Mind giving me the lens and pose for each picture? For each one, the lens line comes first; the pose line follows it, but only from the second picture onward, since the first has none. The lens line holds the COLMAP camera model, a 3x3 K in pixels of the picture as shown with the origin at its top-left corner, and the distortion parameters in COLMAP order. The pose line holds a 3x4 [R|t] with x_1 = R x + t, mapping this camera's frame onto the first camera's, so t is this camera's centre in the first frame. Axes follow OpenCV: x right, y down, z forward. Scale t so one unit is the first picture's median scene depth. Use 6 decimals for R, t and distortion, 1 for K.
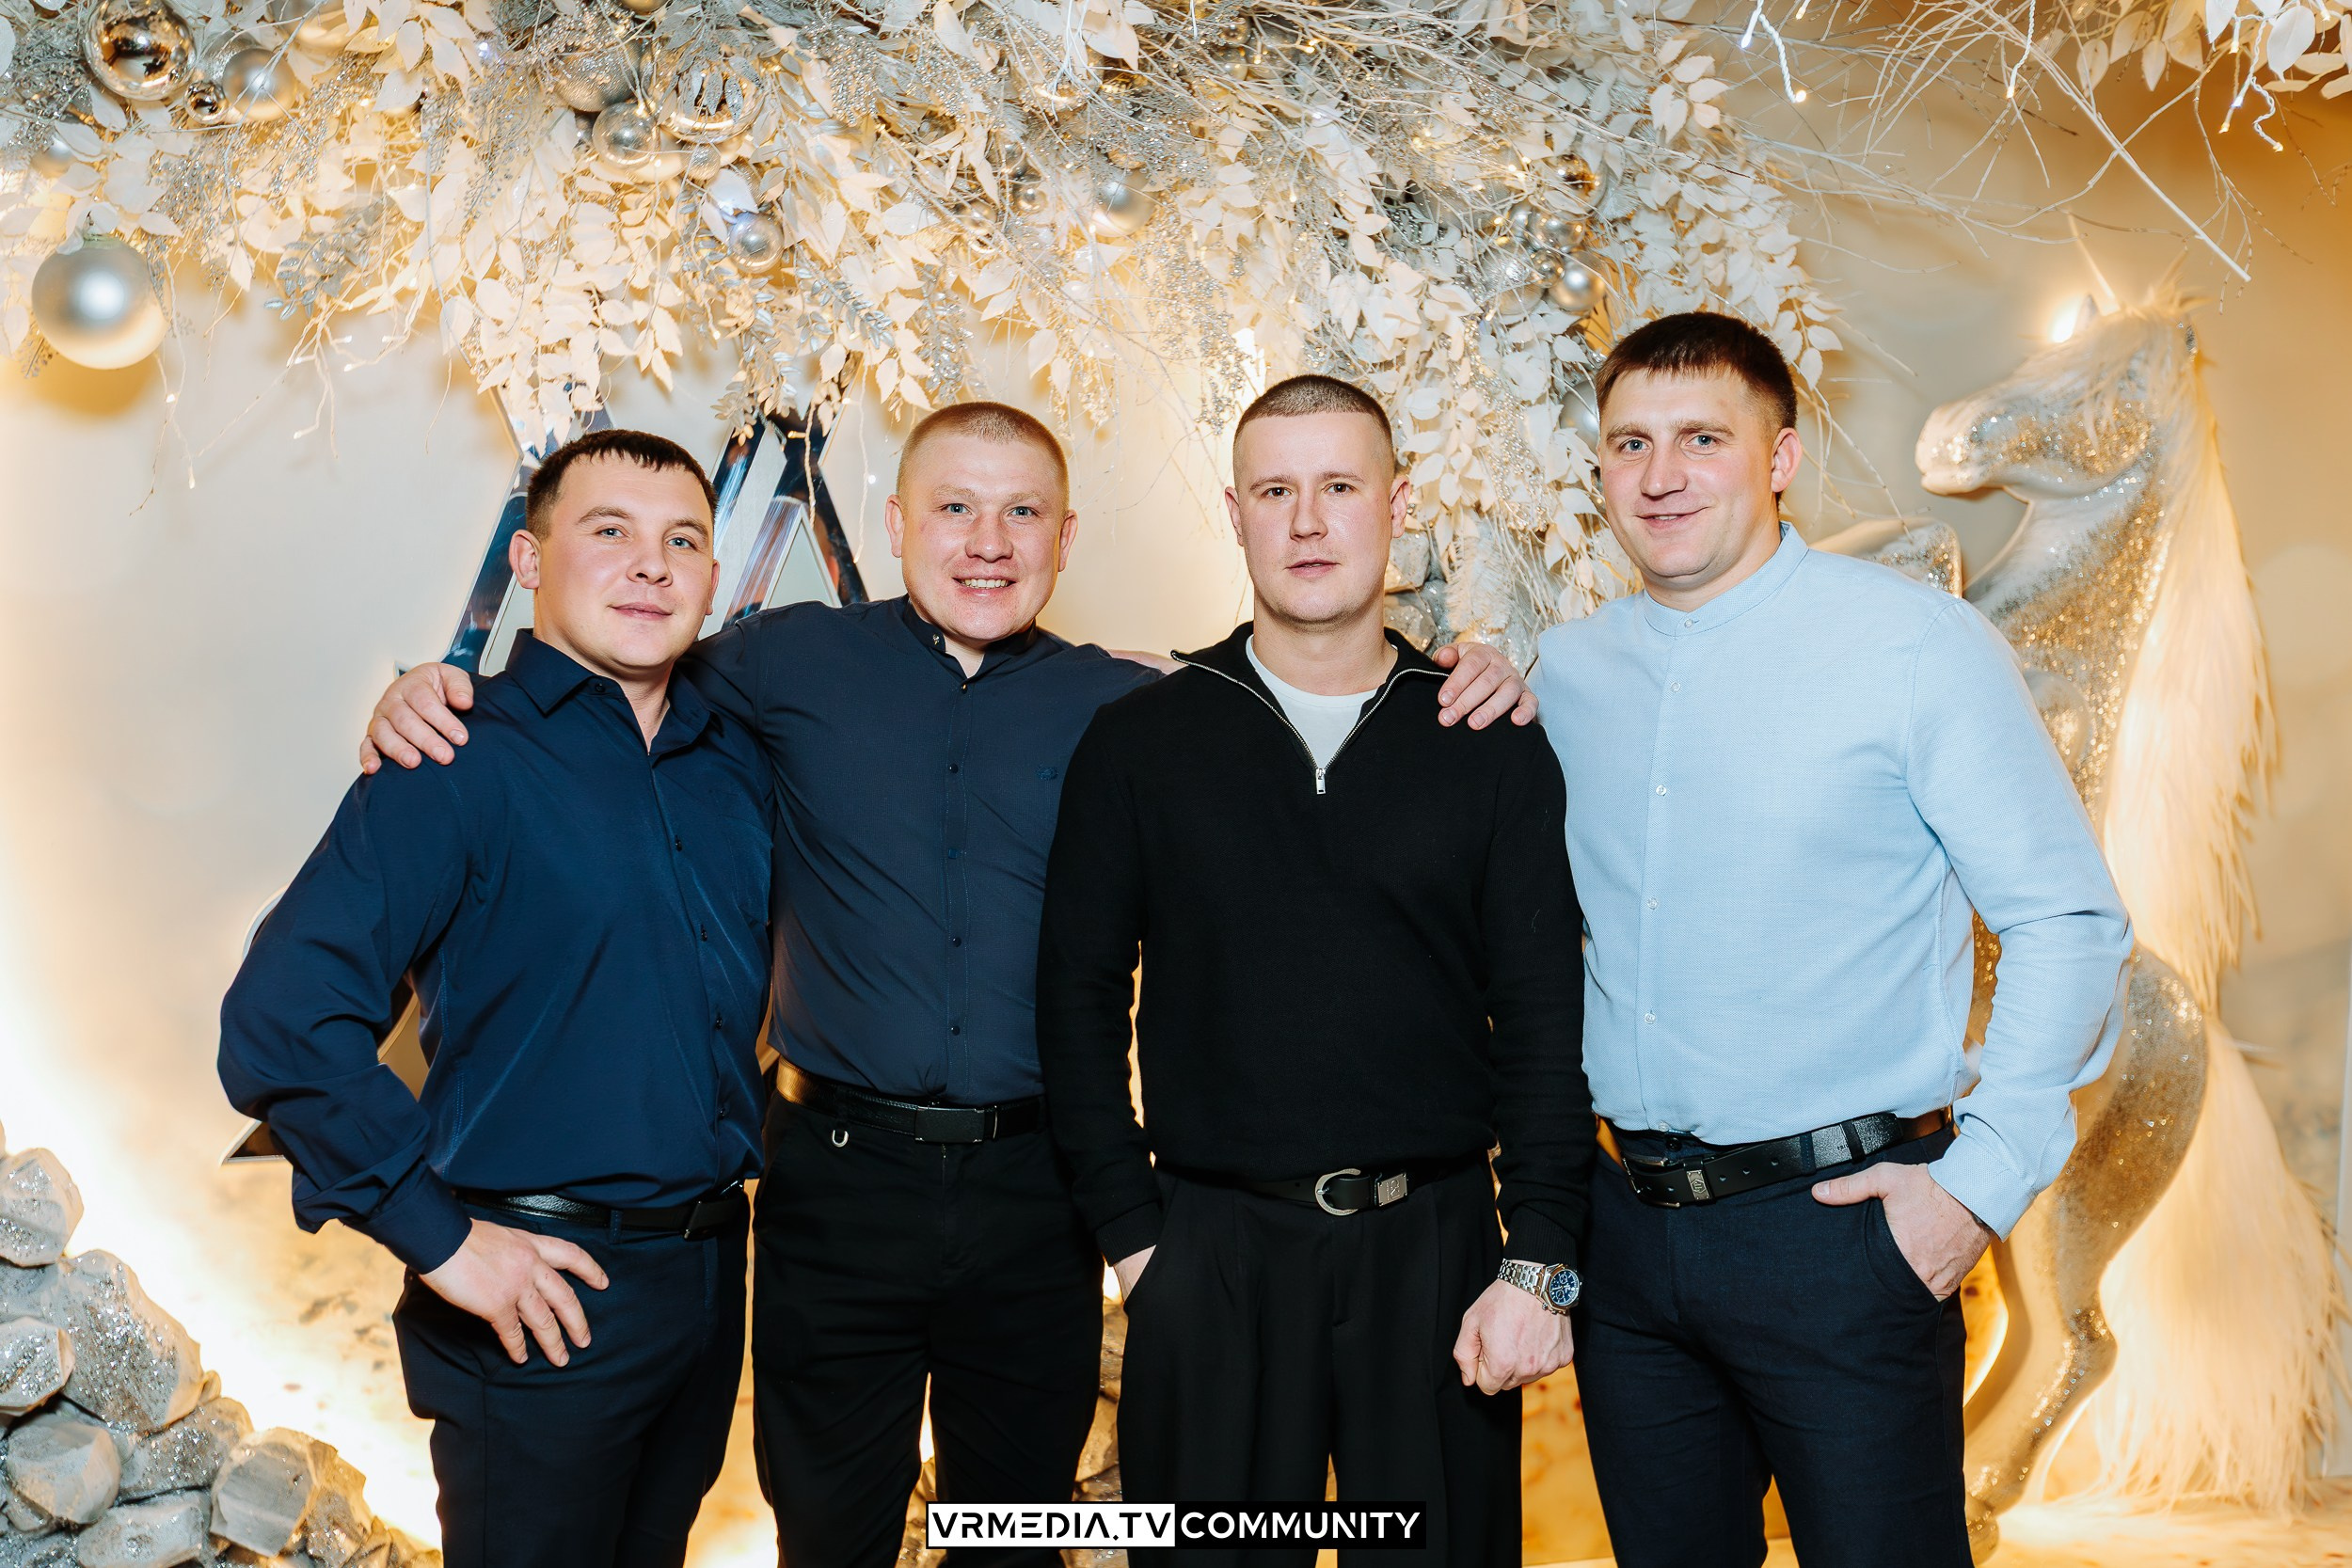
lens RADIAL K [[2391.1, 0, 1158.2], [0, 2391.1, 792.4], [0, 0, 1]] dist [-0.012629, 0.002980]
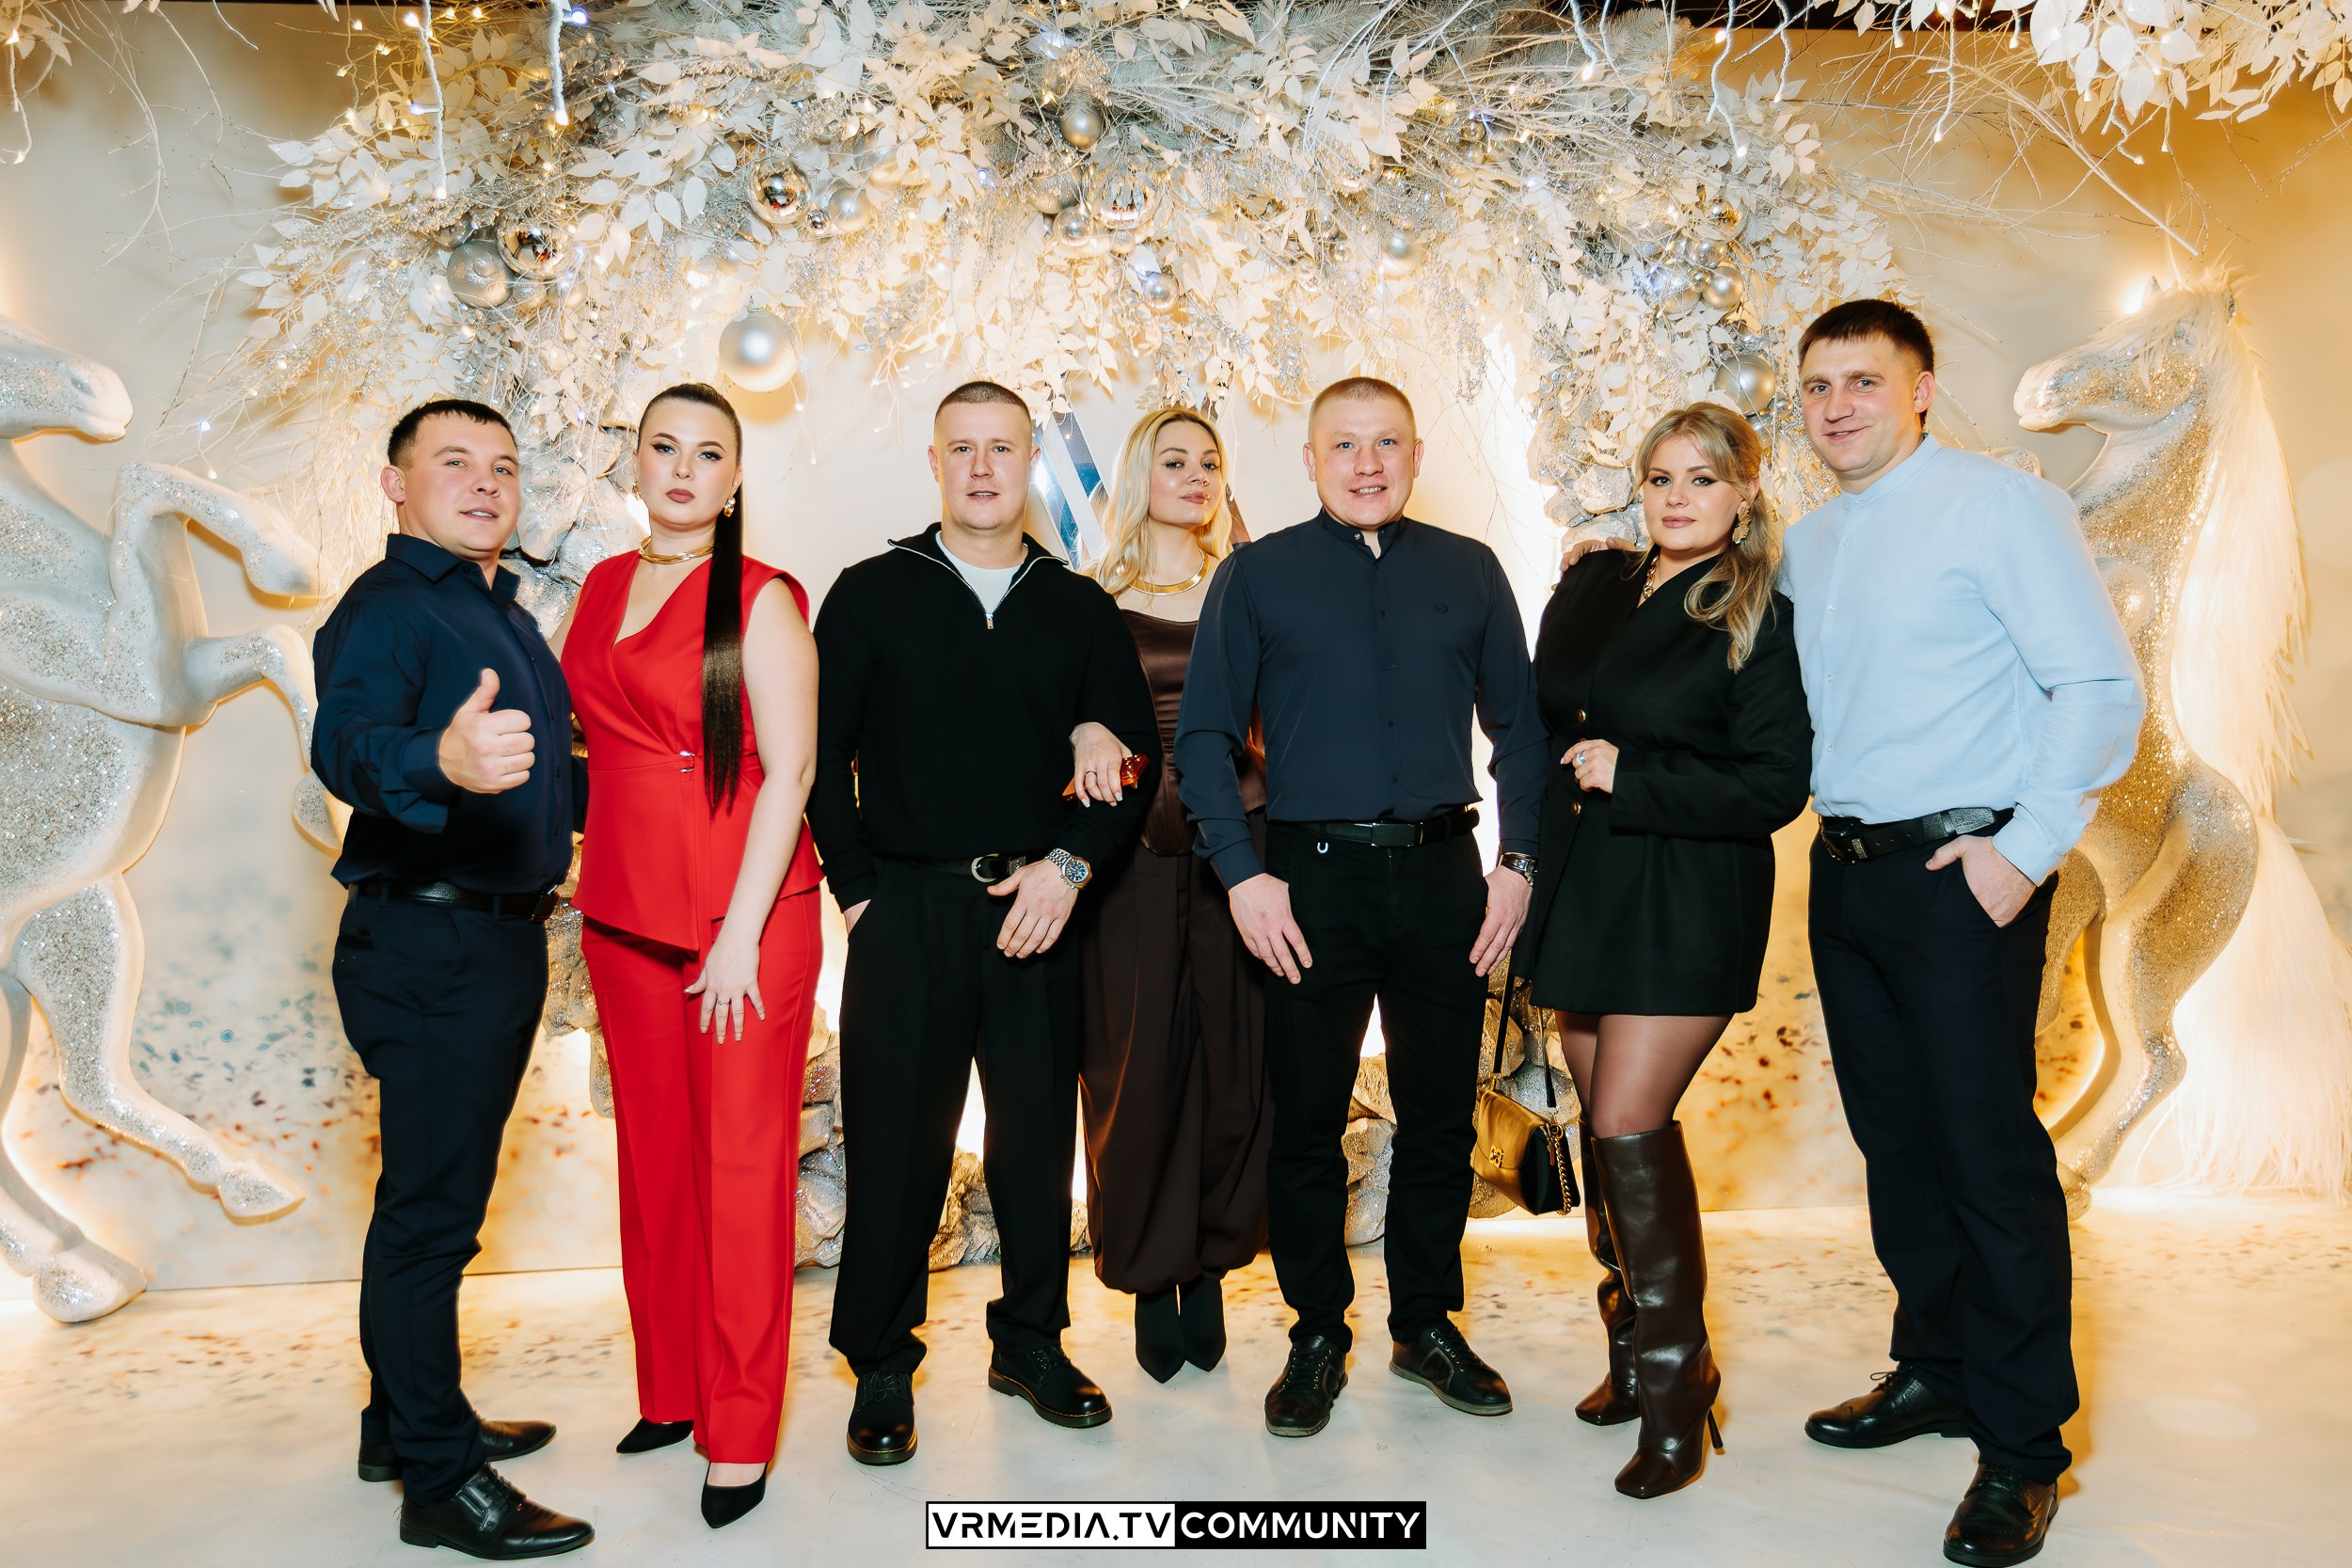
lens RADIAL K [[1916.7, 0, 1210.6], [0, 1916.7, 744.8], [0, 0, 1]] dist [0.003550, -0.005767]
pose [[0.982290, -0.013882, -0.186851, 0.087234], [0.013863, 0.999903, -0.001407, 0.061053], [0.186852, -0.001208, 0.982387, -0.198288]]
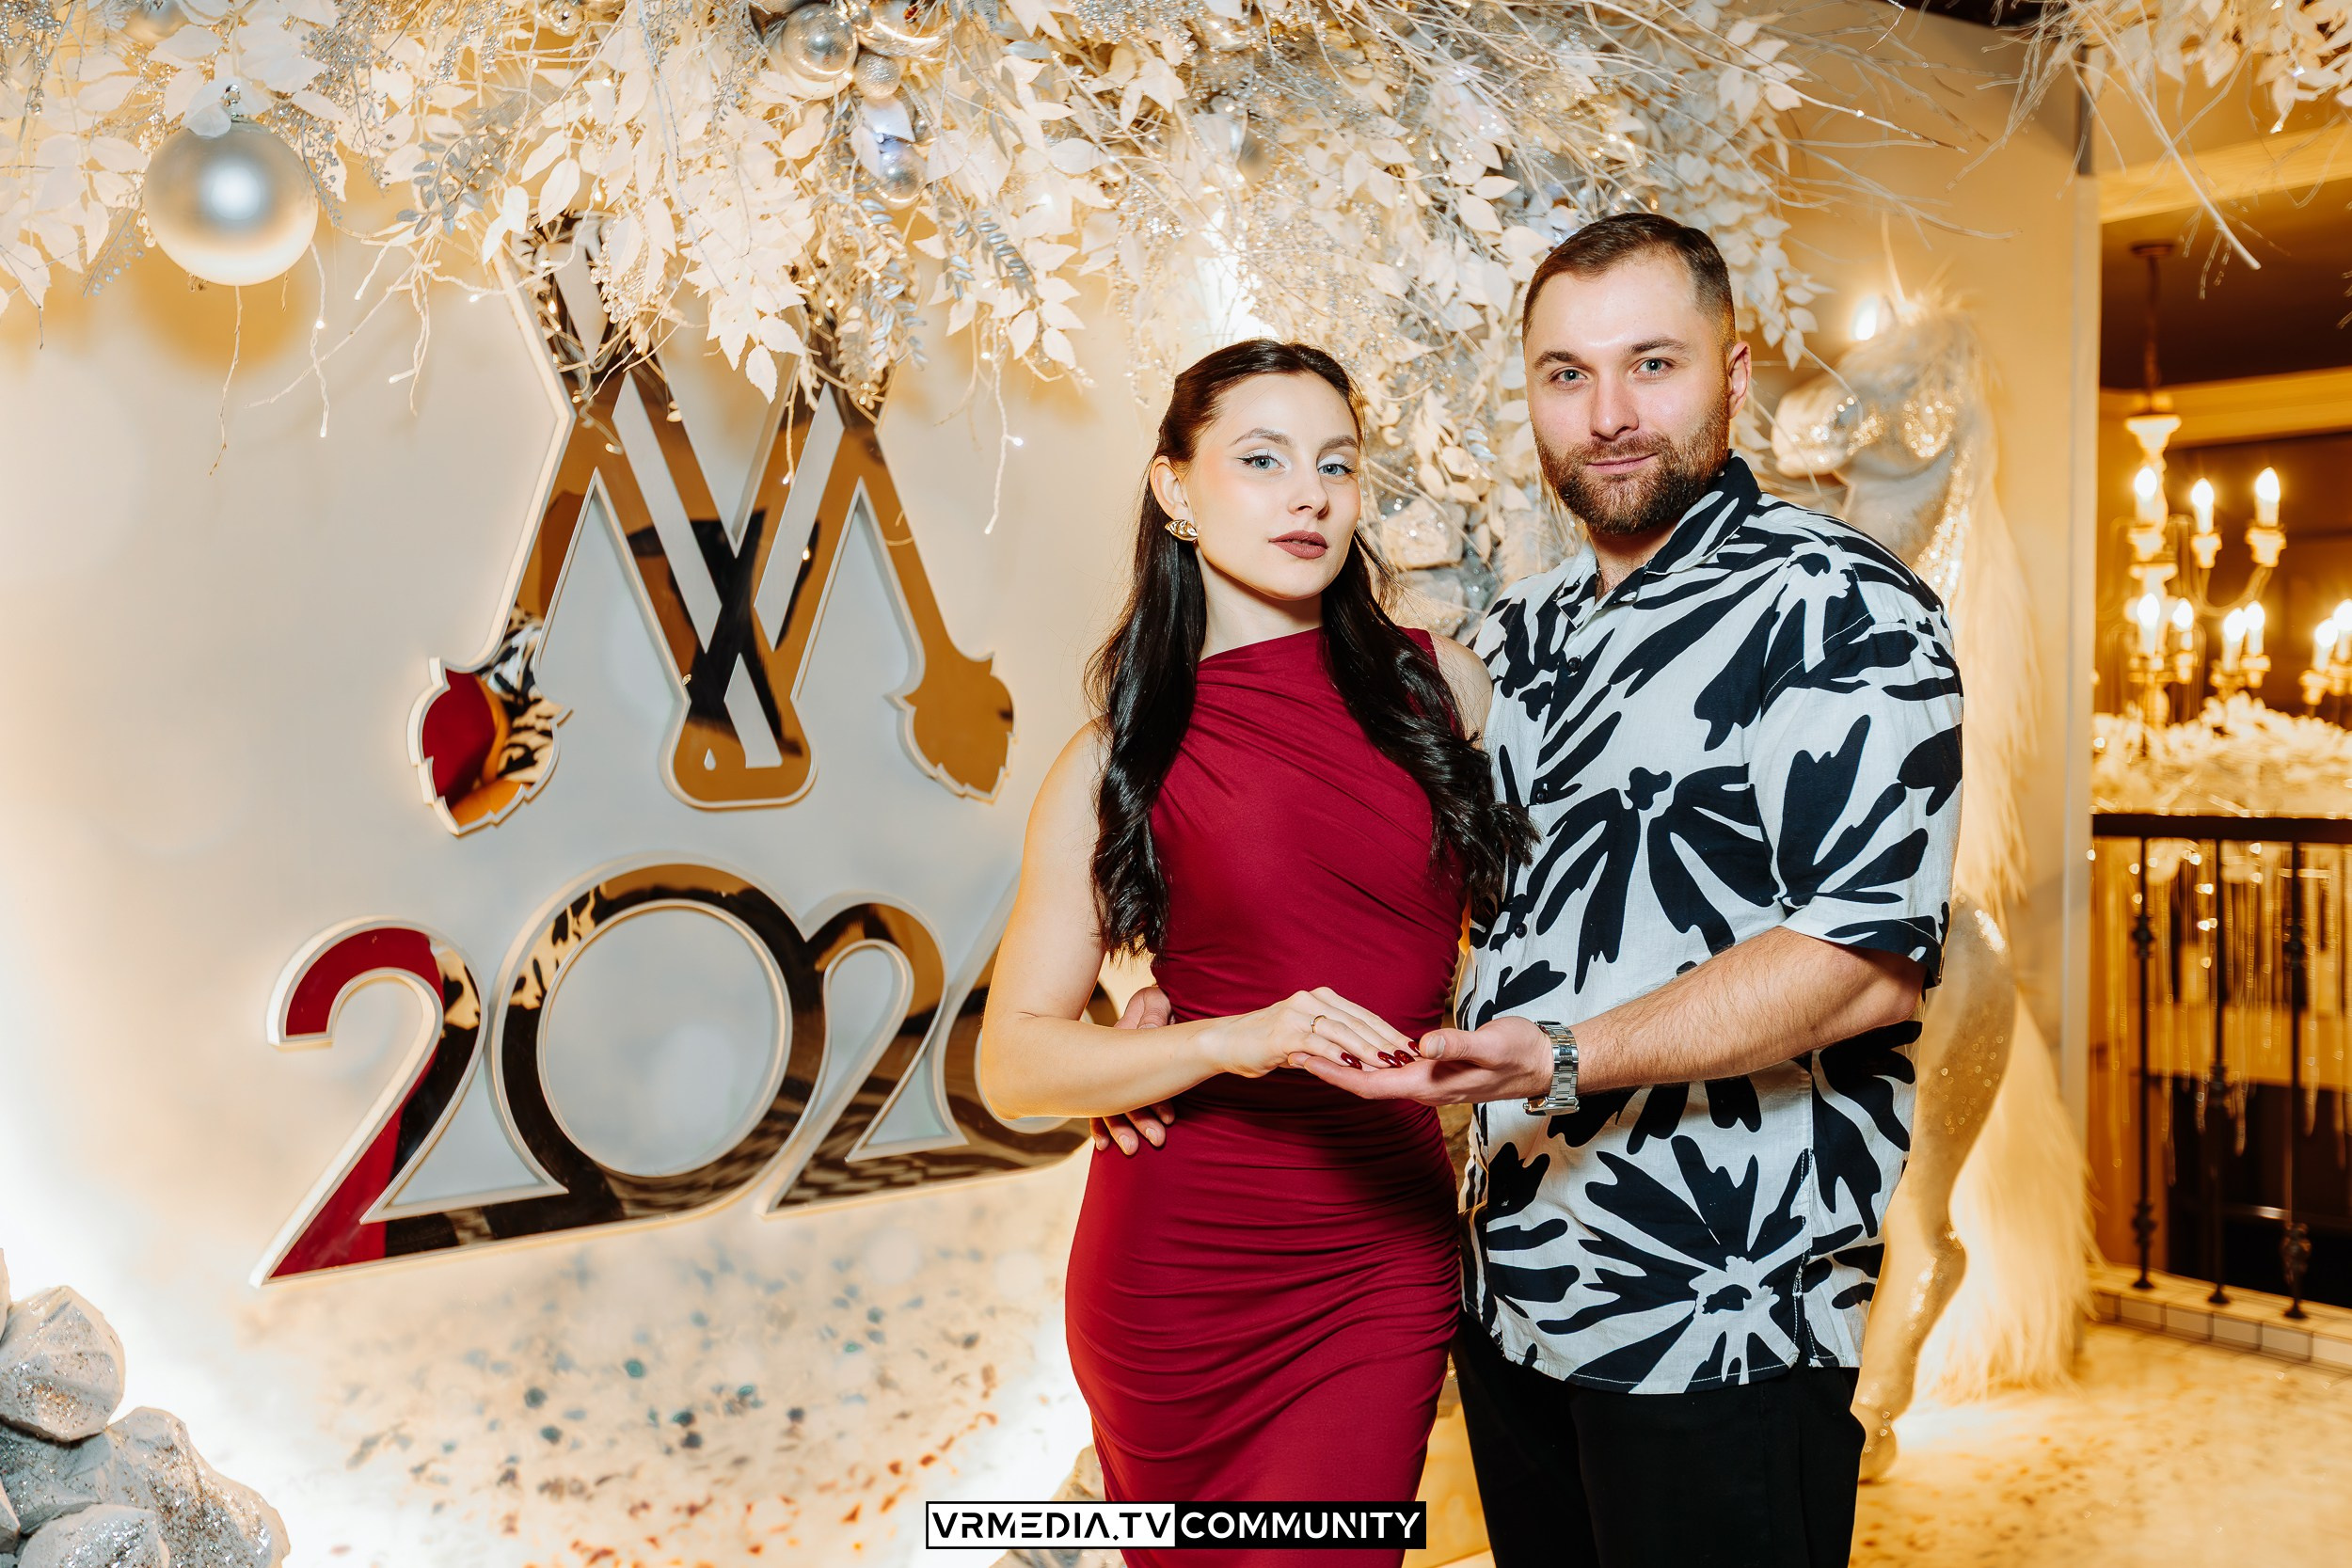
lens RADIAL K [[2373.8, 0, 1202.3], [0, 2373.8, 787.2], [0, 0, 1]] dist [-0.010575, 0.005608]
pose [[0.930428, -0.046916, 0.363460, -0.391798], [0.054570, 0.998451, -0.010815, 0.014041], [-0.362390, 0.029897, 0.931547, 0.136825]]
